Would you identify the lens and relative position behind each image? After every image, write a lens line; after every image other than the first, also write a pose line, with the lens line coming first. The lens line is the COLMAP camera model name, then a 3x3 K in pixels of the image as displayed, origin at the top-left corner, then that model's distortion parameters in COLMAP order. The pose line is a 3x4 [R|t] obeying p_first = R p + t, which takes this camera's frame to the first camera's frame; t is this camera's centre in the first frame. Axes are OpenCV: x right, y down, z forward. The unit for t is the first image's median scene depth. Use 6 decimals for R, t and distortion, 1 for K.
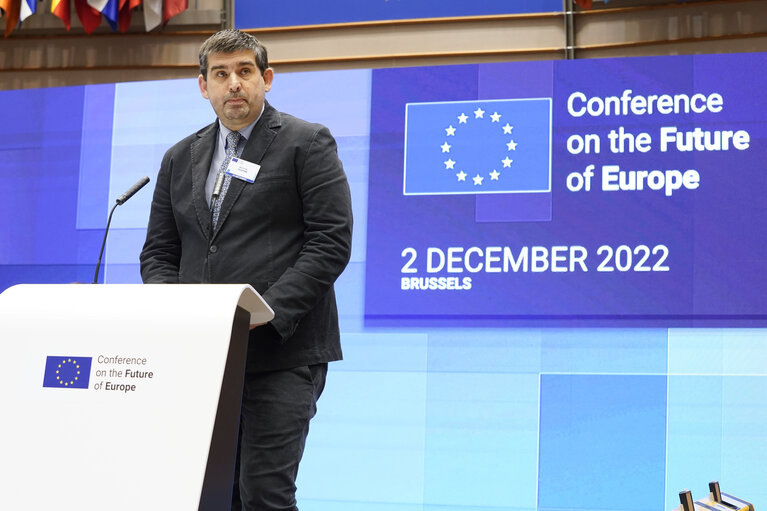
lens RADIAL K [[1698.0, 0, 378.9], [0, 1698.0, 255.5], [0, 0, 1]] dist [-0.256416, 0.000000]
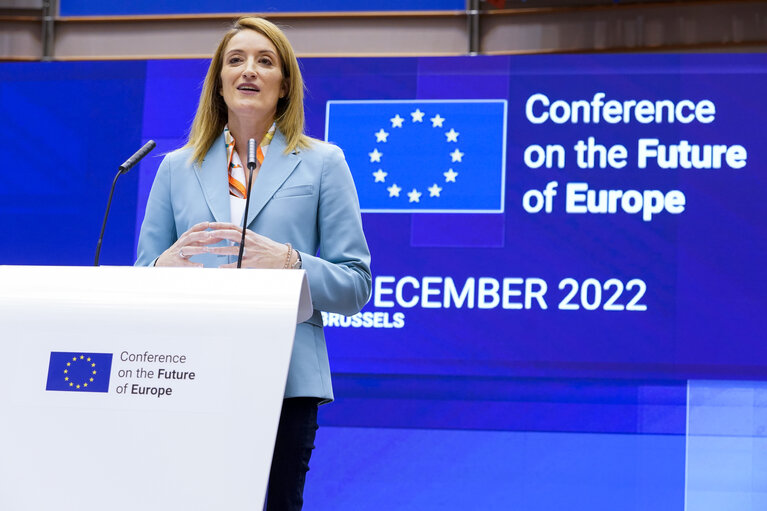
lens RADIAL K [[2064.7, 0, 385.0], [0, 2064.7, 254.3], [0, 0, 1]] dist [-0.126077, 0.000000]
pose [[0.991436, 0.032020, 0.126610, -0.084562], [-0.027283, 0.998868, -0.038973, 0.024171], [-0.127714, 0.035185, 0.991187, 0.004248]]
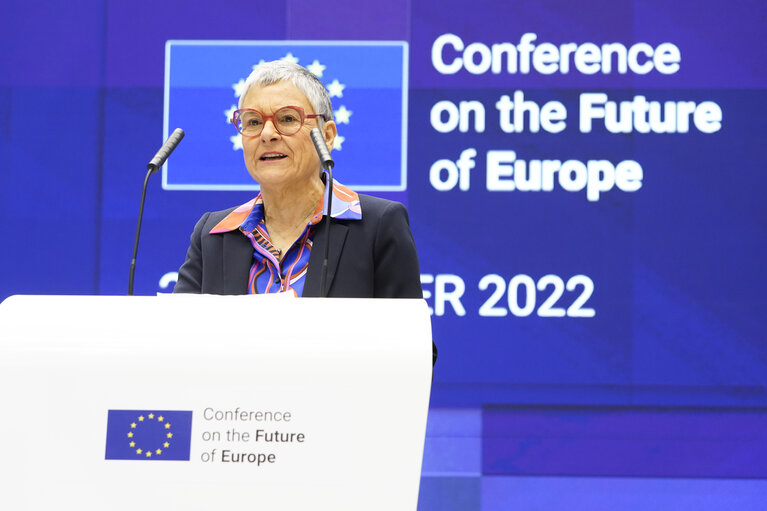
lens RADIAL K [[2790.5, 0, 383.1], [0, 2790.5, 258.1], [0, 0, 1]] dist [0.404554, 0.000000]
pose [[0.961618, 0.023978, 0.273341, -0.195958], [-0.018043, 0.999544, -0.024207, 0.013981], [-0.273797, 0.018346, 0.961612, -0.010570]]
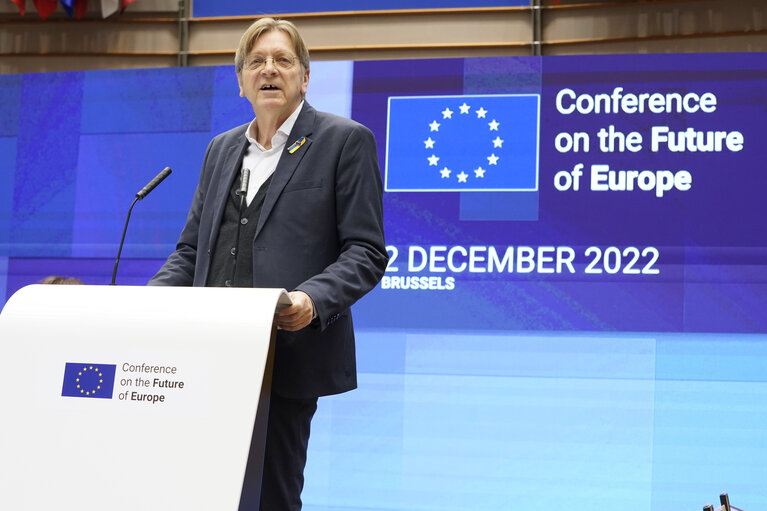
lens RADIAL K [[1698.0, 0, 388.7], [0, 1698.0, 260.8], [0, 0, 1]] dist [-0.256416, 0.000000]
pose [[0.998502, 0.014617, 0.052728, -0.035250], [-0.015020, 0.999861, 0.007257, -0.003082], [-0.052615, -0.008038, 0.998583, 0.031370]]
